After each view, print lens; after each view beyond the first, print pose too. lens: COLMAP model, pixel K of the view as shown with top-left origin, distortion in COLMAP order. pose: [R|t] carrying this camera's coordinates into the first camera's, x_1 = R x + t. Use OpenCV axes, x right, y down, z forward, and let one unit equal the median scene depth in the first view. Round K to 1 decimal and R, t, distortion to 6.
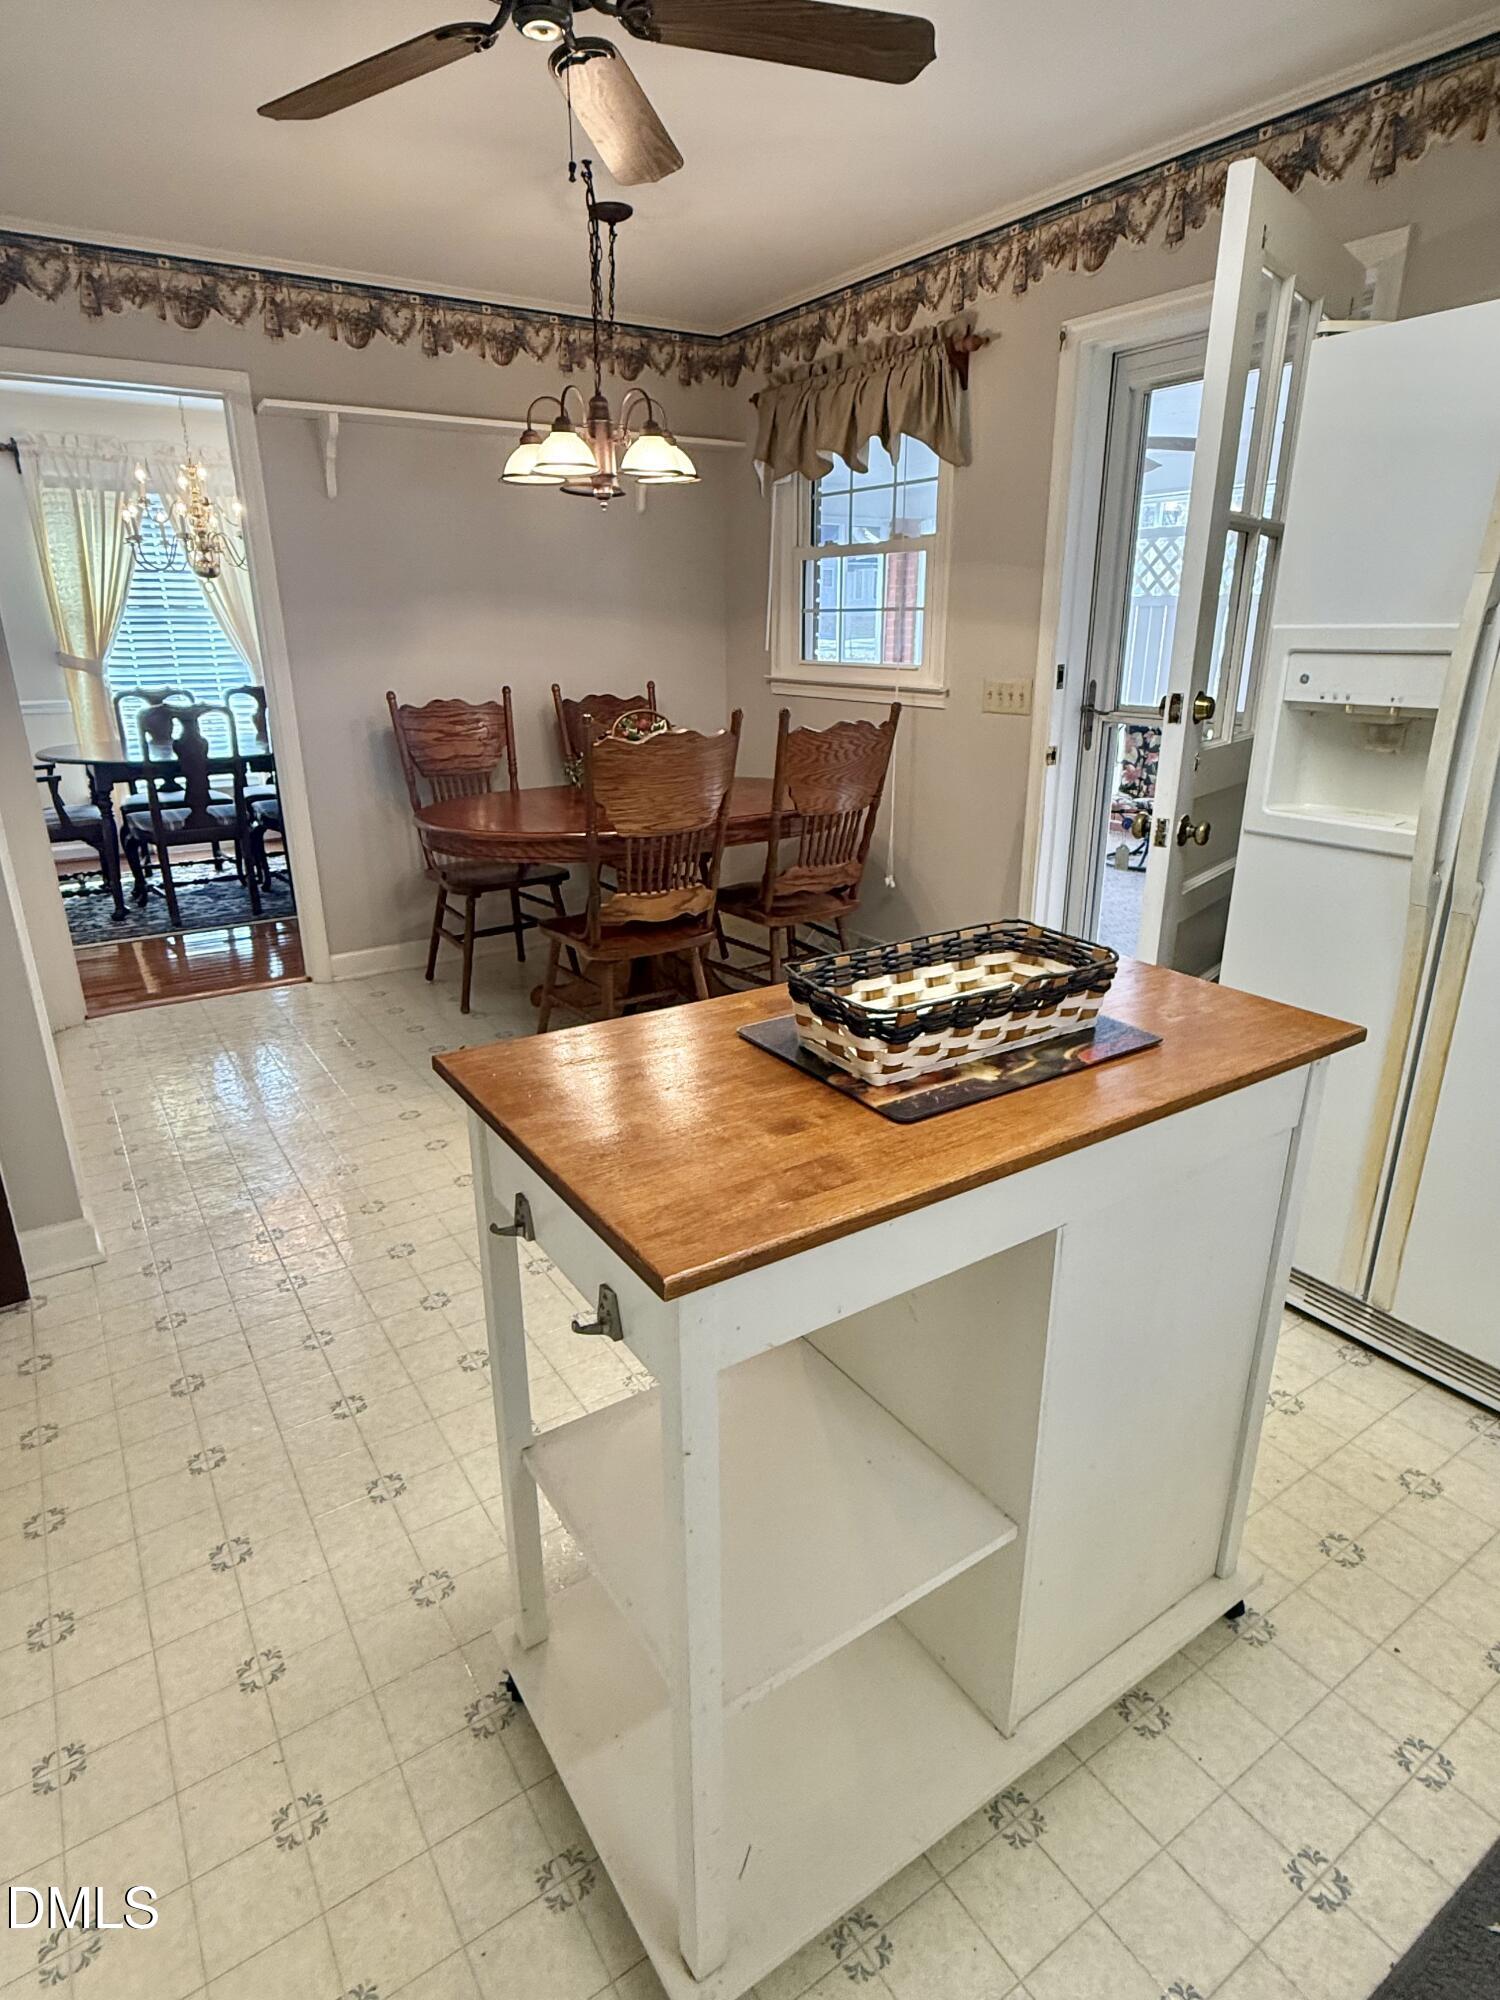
lens RADIAL K [[1084.4, 0, 748.1], [0, 1084.4, 990.7], [0, 0, 1]] dist [-0.000646, 0.000481]
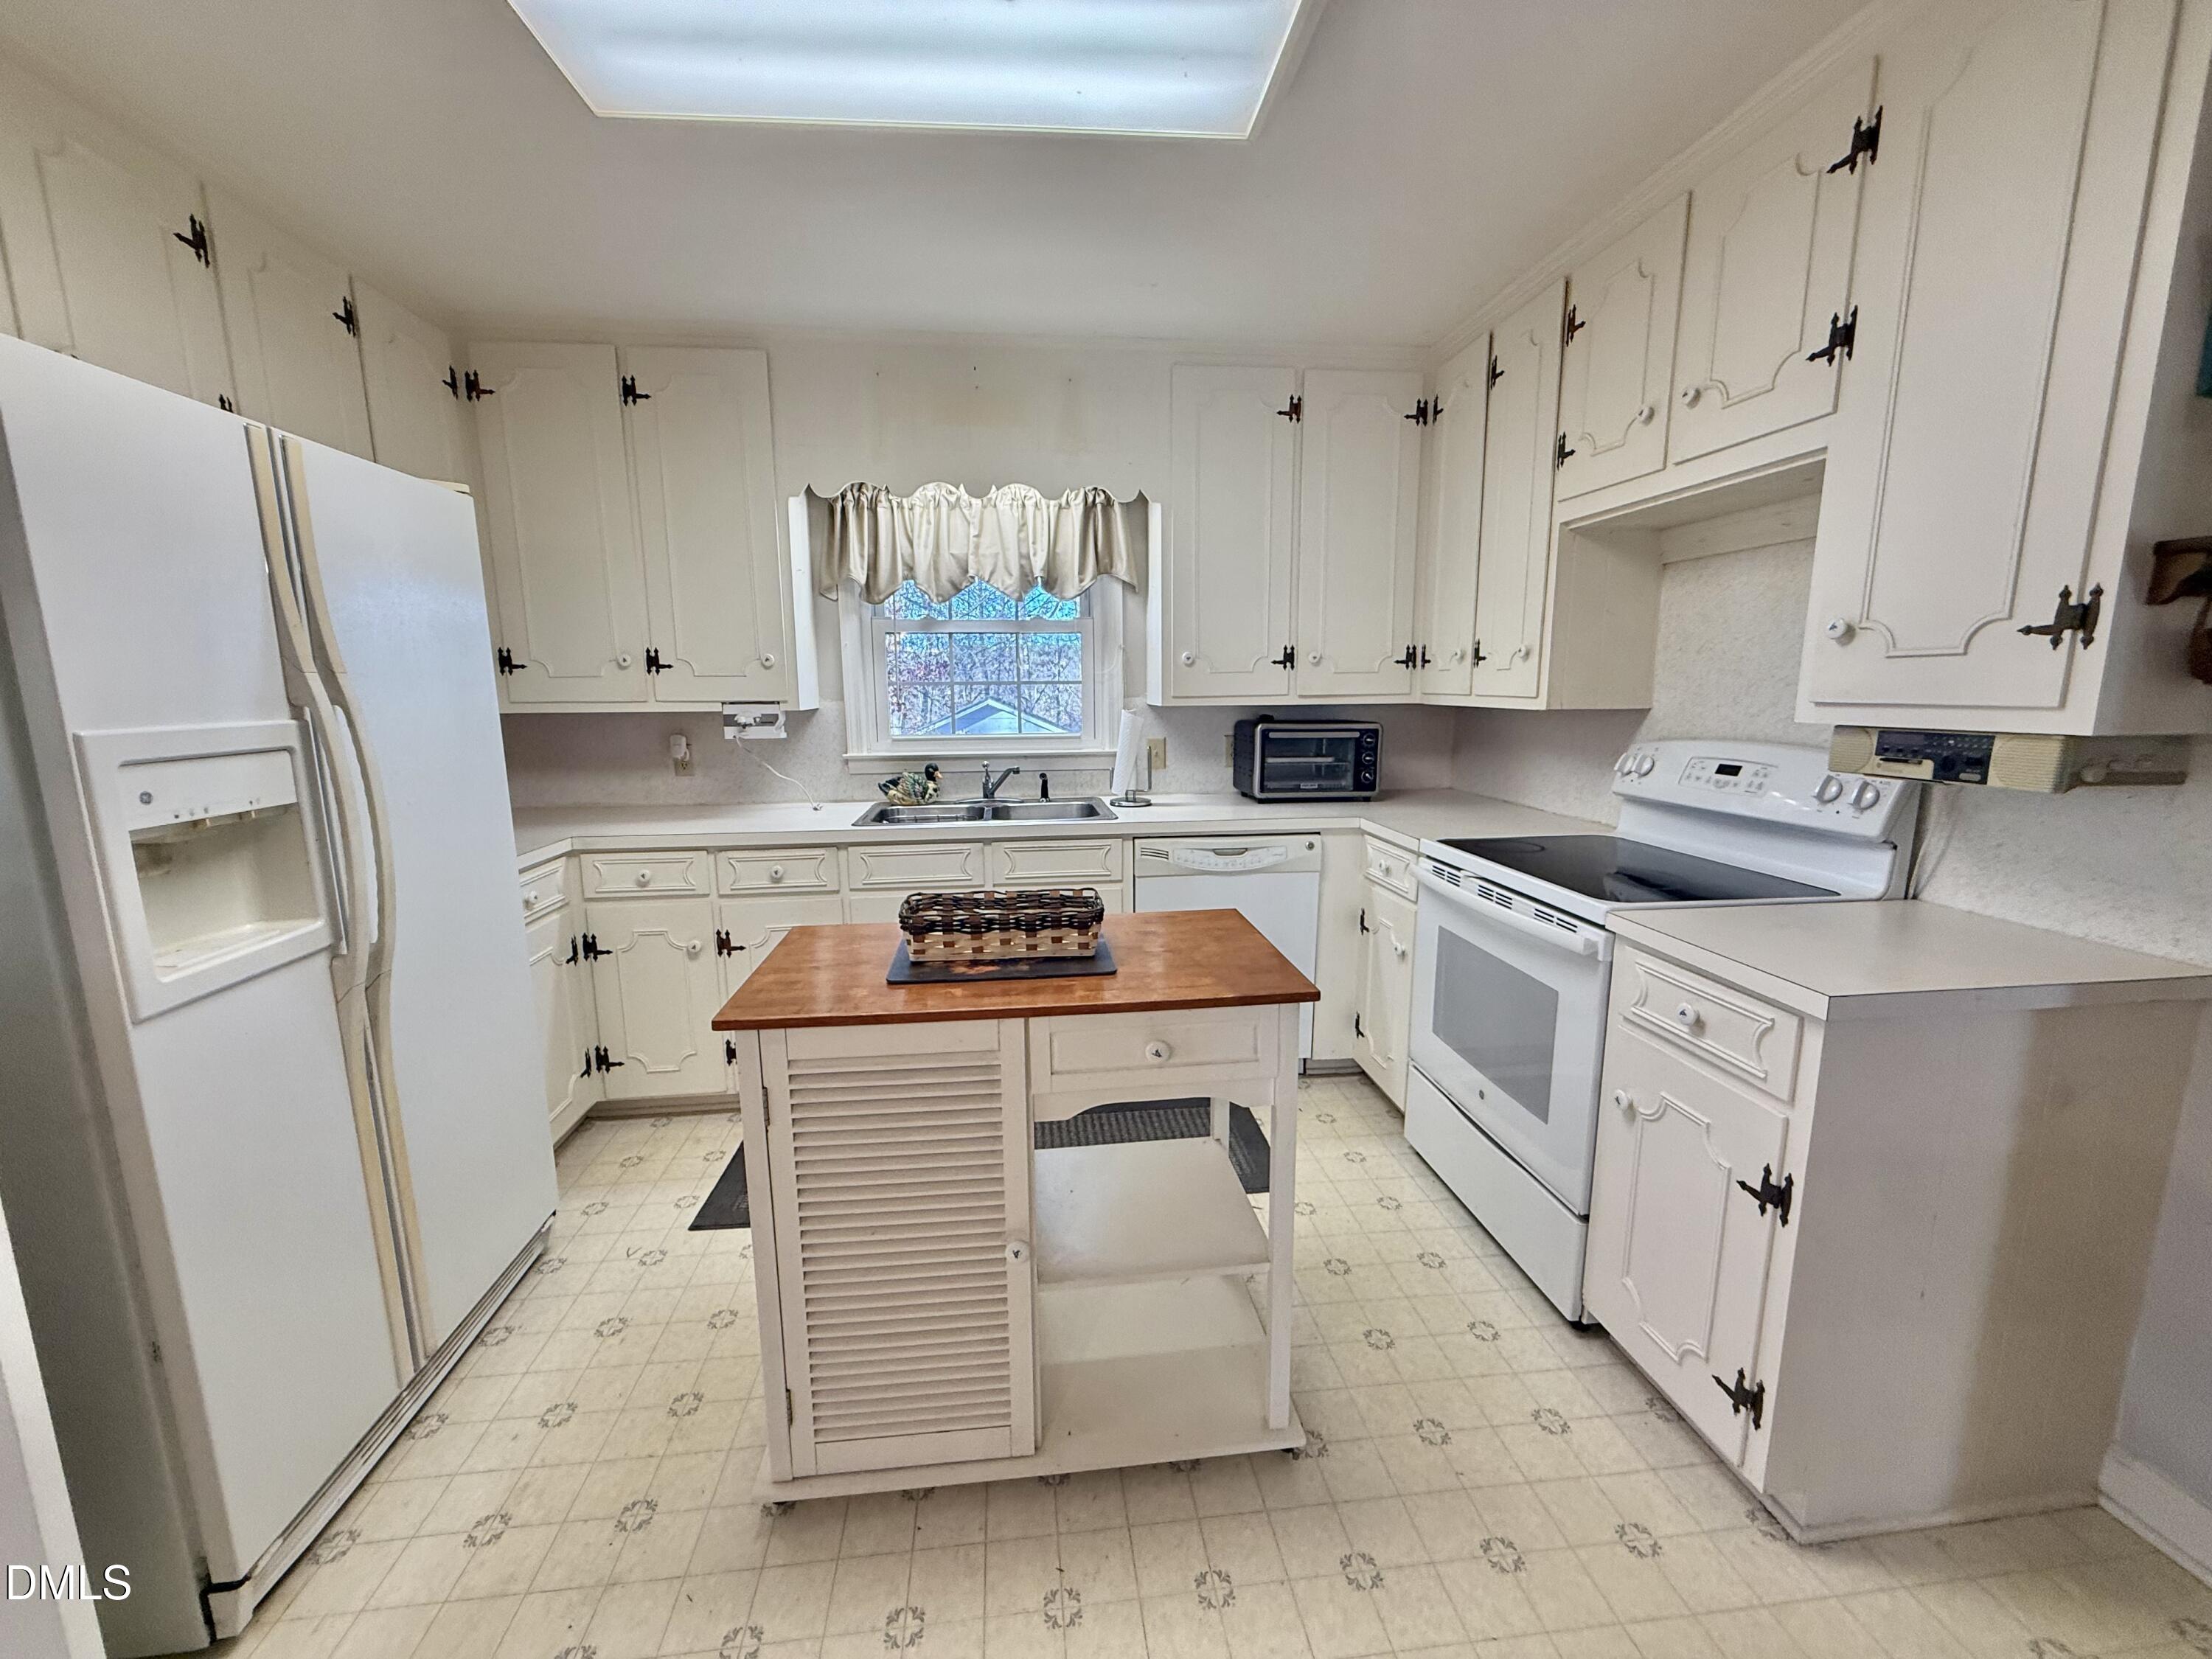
lens RADIAL K [[874.8, 0, 1101.5], [0, 874.8, 827.8], [0, 0, 1]] dist [-0.000477, 0.000187]
pose [[-0.889279, -0.061222, 0.453250, -0.225648], [0.159760, 0.886996, 0.433260, -0.283515], [-0.428556, 0.457700, -0.779006, 0.799138]]
